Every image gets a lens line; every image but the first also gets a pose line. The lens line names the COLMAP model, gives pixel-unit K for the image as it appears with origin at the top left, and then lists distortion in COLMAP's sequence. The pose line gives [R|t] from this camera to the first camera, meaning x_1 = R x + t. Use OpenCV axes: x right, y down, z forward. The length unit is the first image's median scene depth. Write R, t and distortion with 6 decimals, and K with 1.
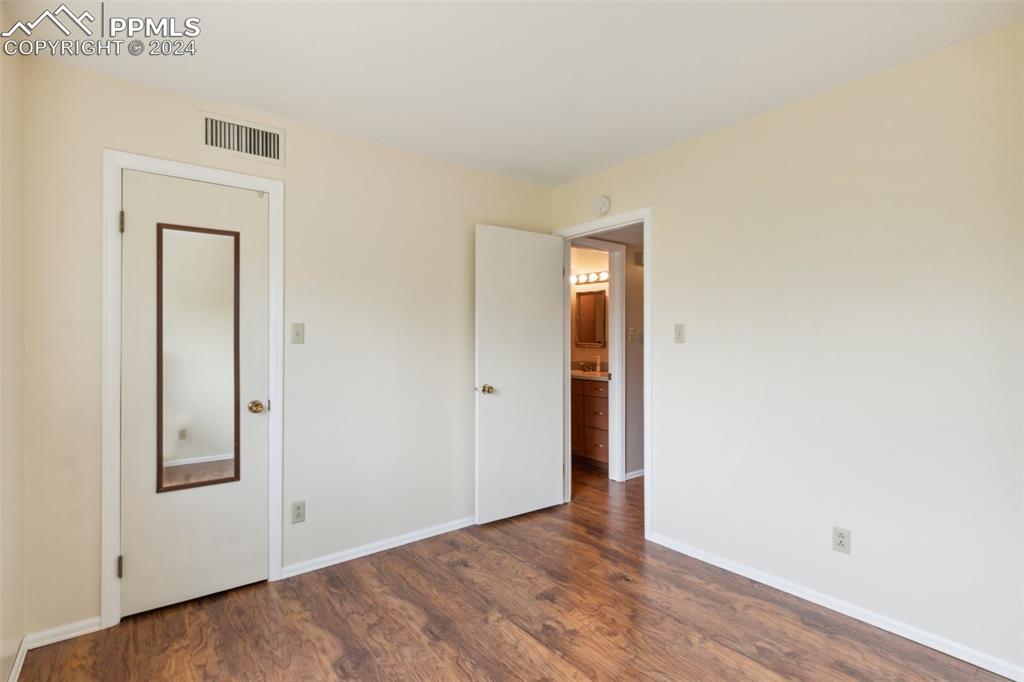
lens RADIAL K [[485.7, 0, 500.2], [0, 485.7, 342.7], [0, 0, 1]] dist [-0.000037, 0.000275]
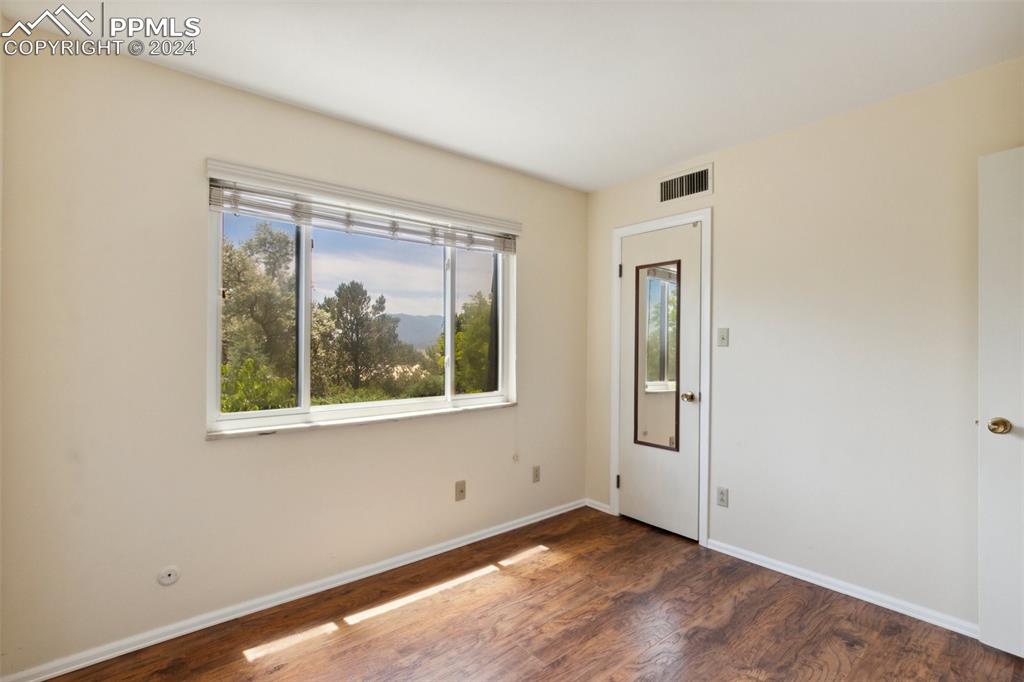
lens RADIAL K [[485.7, 0, 500.2], [0, 485.7, 342.7], [0, 0, 1]] dist [-0.000037, 0.000275]
pose [[0.030516, -0.000175, -0.999534, 0.735751], [-0.010314, 0.999947, -0.000490, -0.001094], [0.999481, 0.010324, 0.030513, 0.480990]]
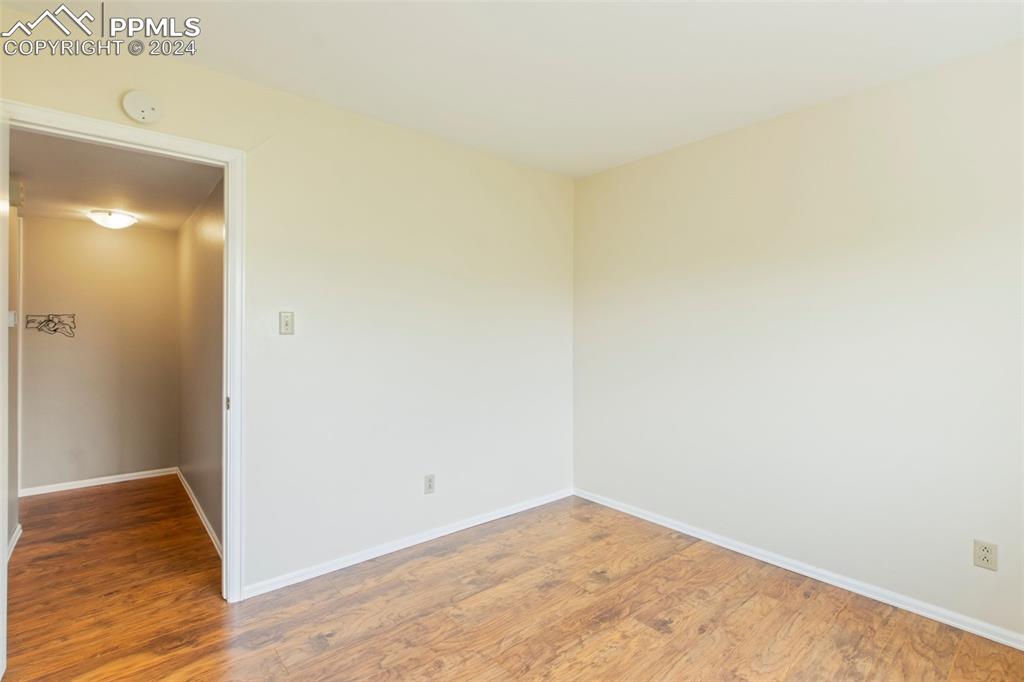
lens RADIAL K [[485.7, 0, 500.2], [0, 485.7, 342.7], [0, 0, 1]] dist [-0.000037, 0.000275]
pose [[-0.028806, -0.027665, 0.999202, -0.549652], [0.006627, 0.999590, 0.027867, -0.007398], [-0.999563, 0.007424, -0.028611, 0.781774]]
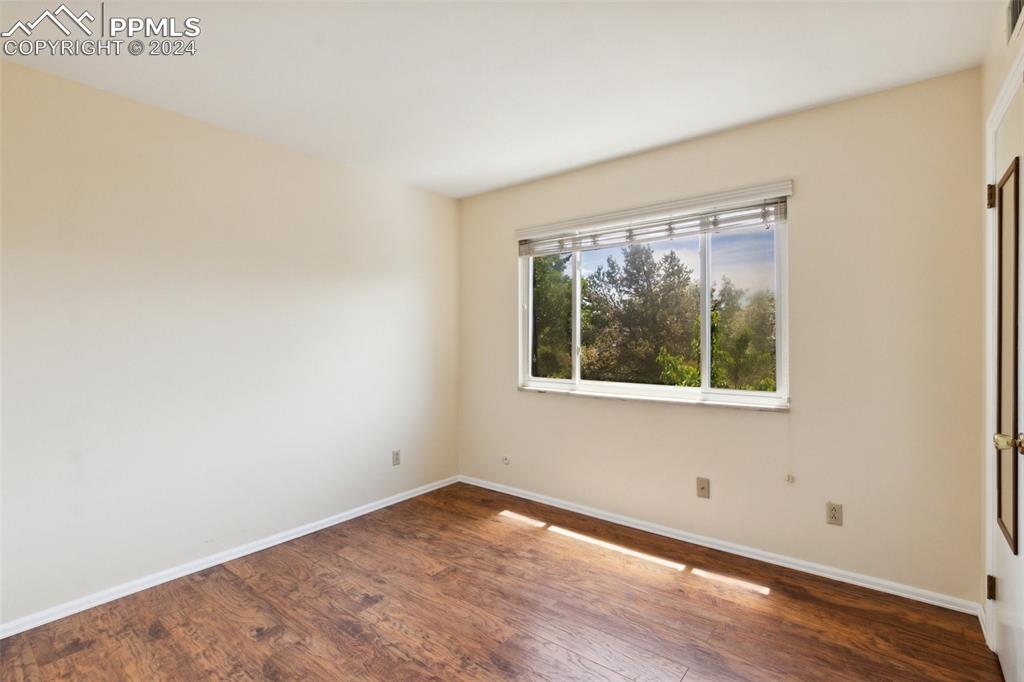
lens RADIAL K [[485.7, 0, 500.2], [0, 485.7, 342.7], [0, 0, 1]] dist [-0.000037, 0.000275]
pose [[-0.974585, 0.007536, -0.223891, 0.247754], [0.002284, 0.999716, 0.023710, -0.007168], [0.224006, 0.022597, -0.974326, 1.447446]]
